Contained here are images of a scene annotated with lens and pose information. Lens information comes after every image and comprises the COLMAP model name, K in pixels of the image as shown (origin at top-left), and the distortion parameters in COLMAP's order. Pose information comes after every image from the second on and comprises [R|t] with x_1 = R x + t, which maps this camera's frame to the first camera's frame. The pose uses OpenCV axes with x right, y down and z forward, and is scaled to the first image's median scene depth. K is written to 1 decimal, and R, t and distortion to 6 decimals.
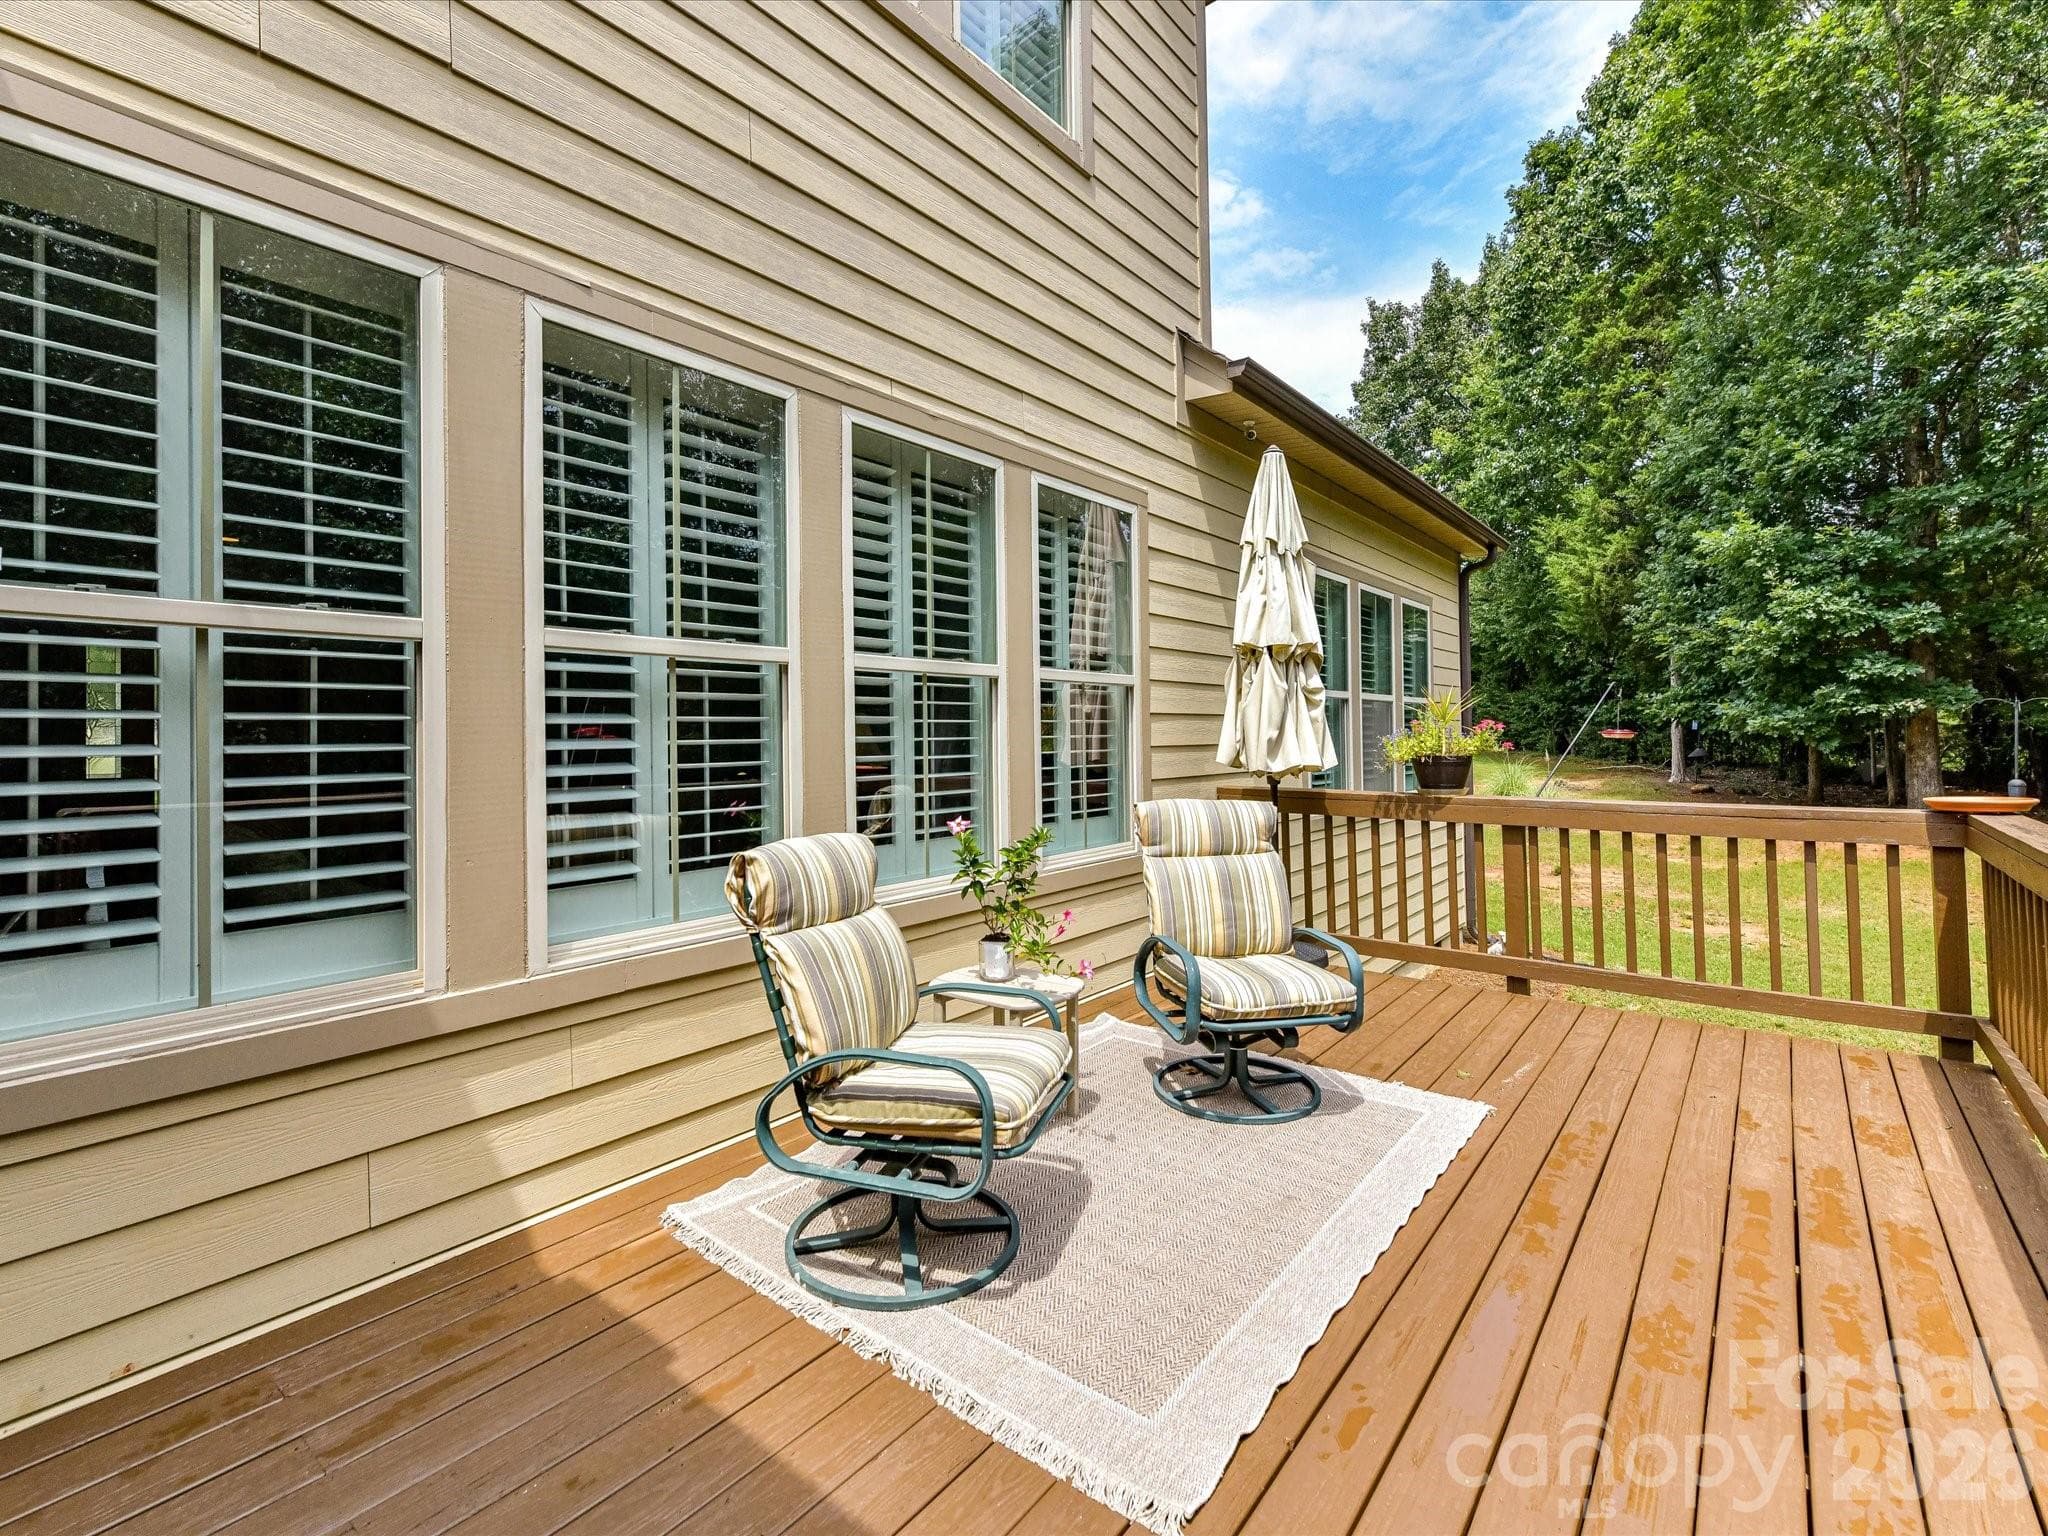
lens RADIAL K [[923.0, 0, 1021.1], [0, 923.0, 738.1], [0, 0, 1]] dist [0.010925, -0.001506]
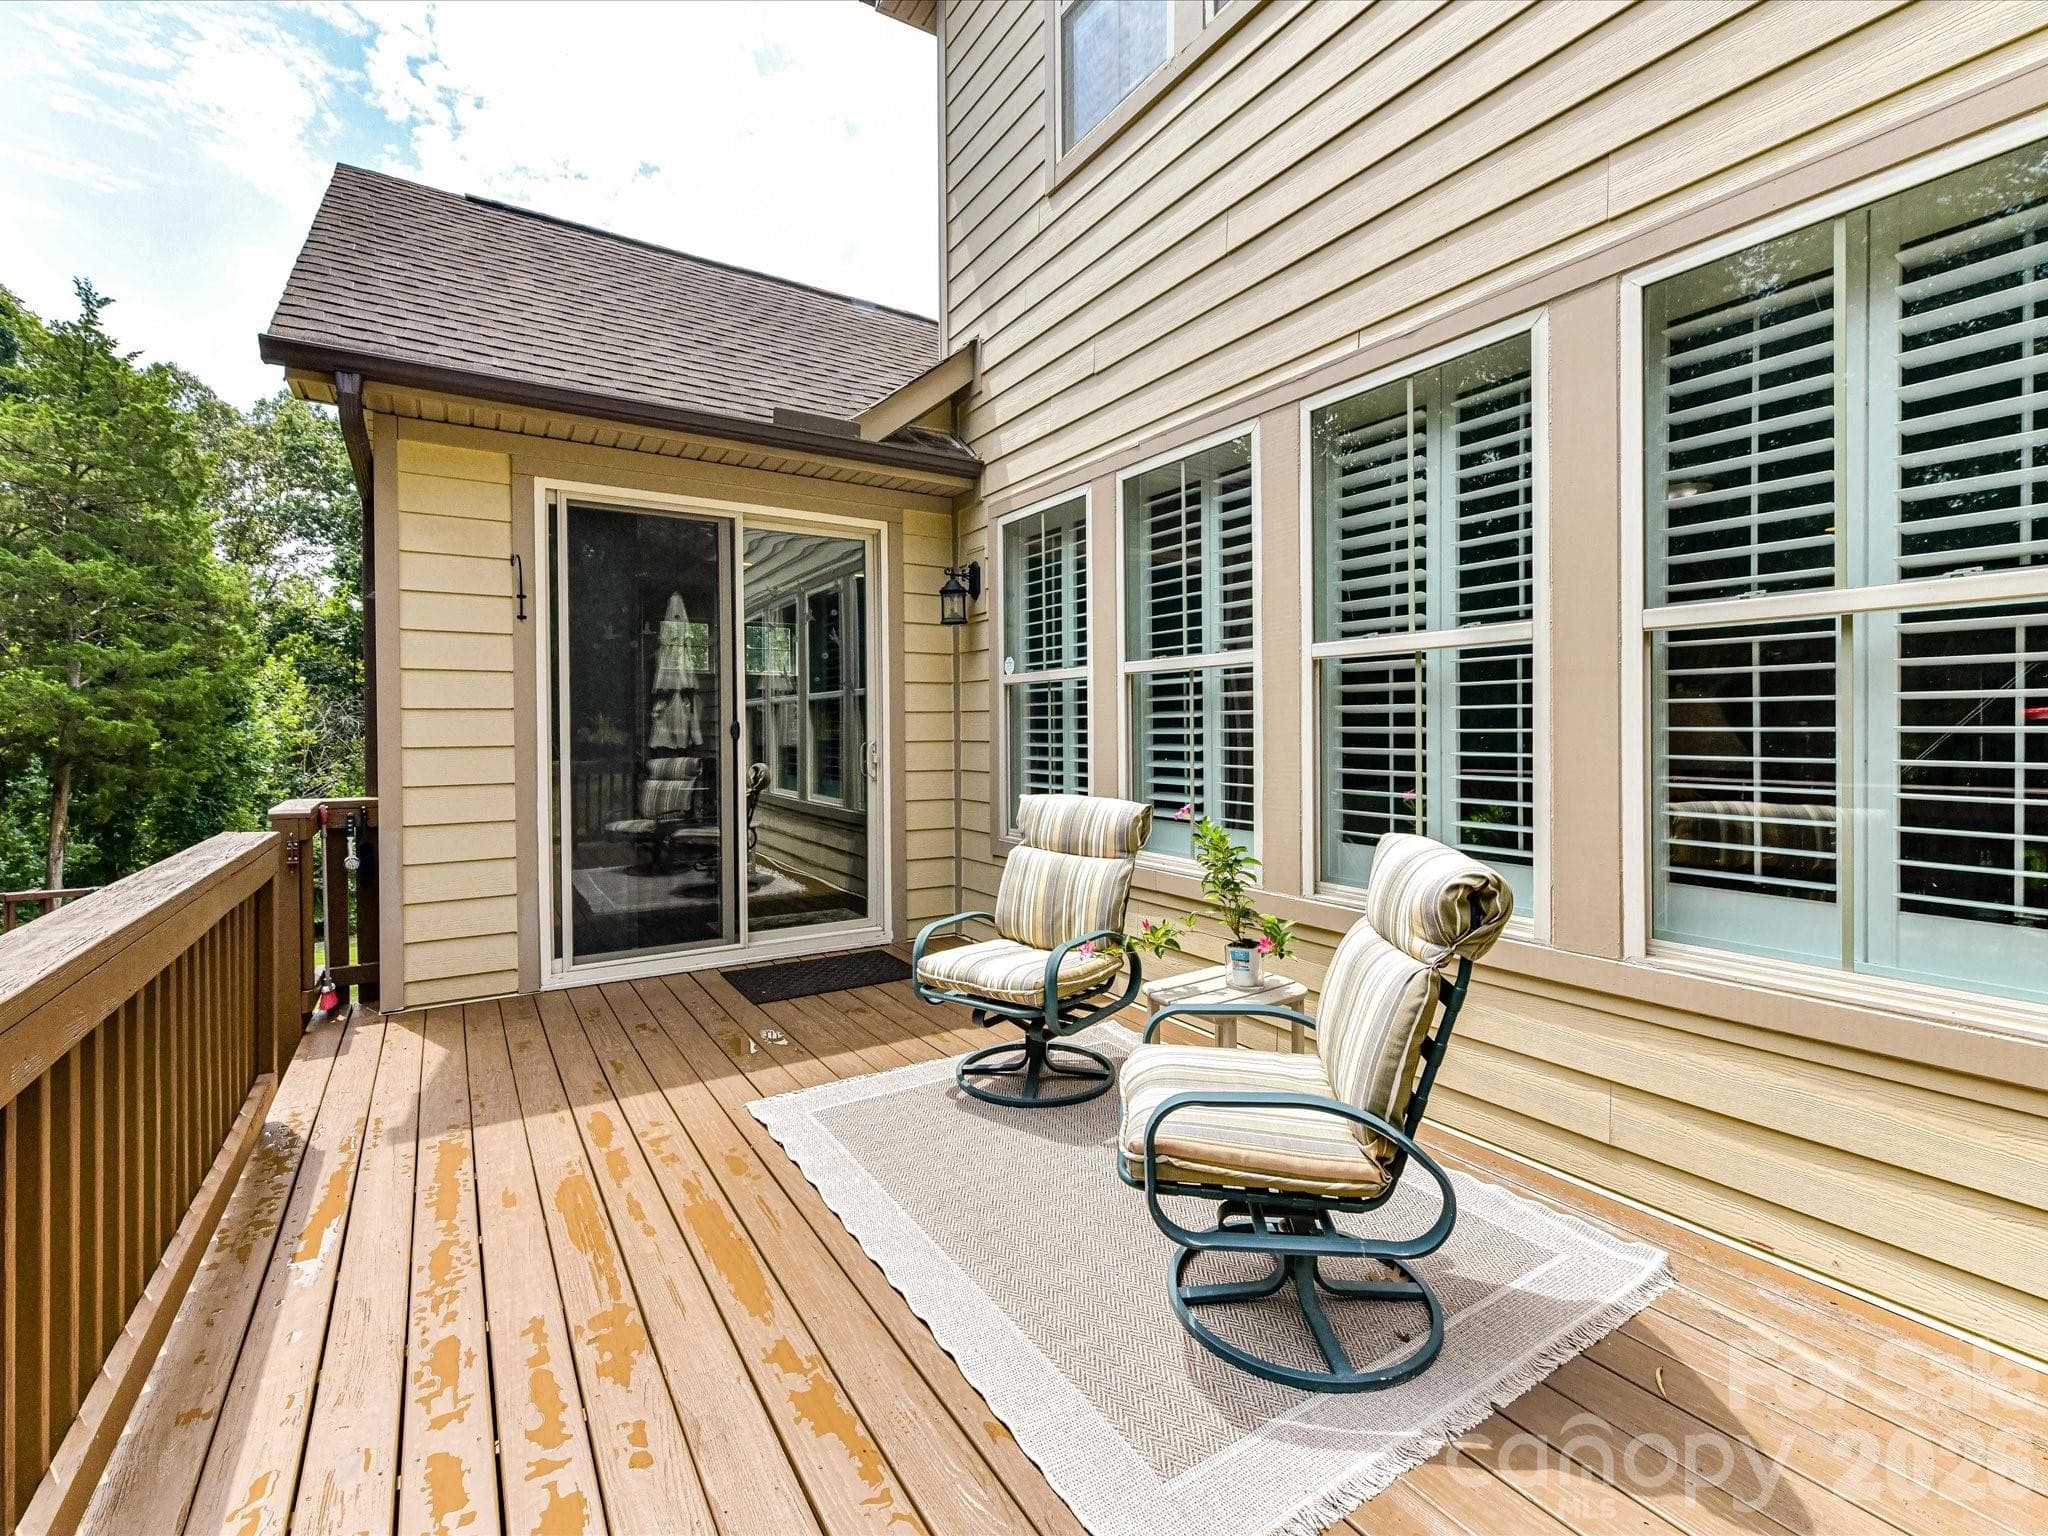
lens RADIAL K [[923.0, 0, 1029.7], [0, 923.0, 723.5], [0, 0, 1]] dist [0.010925, -0.001506]
pose [[-0.317503, 0.006292, -0.948237, 0.911964], [0.003447, 0.999979, 0.005482, -0.011653], [0.948251, -0.001528, -0.317518, 1.063744]]
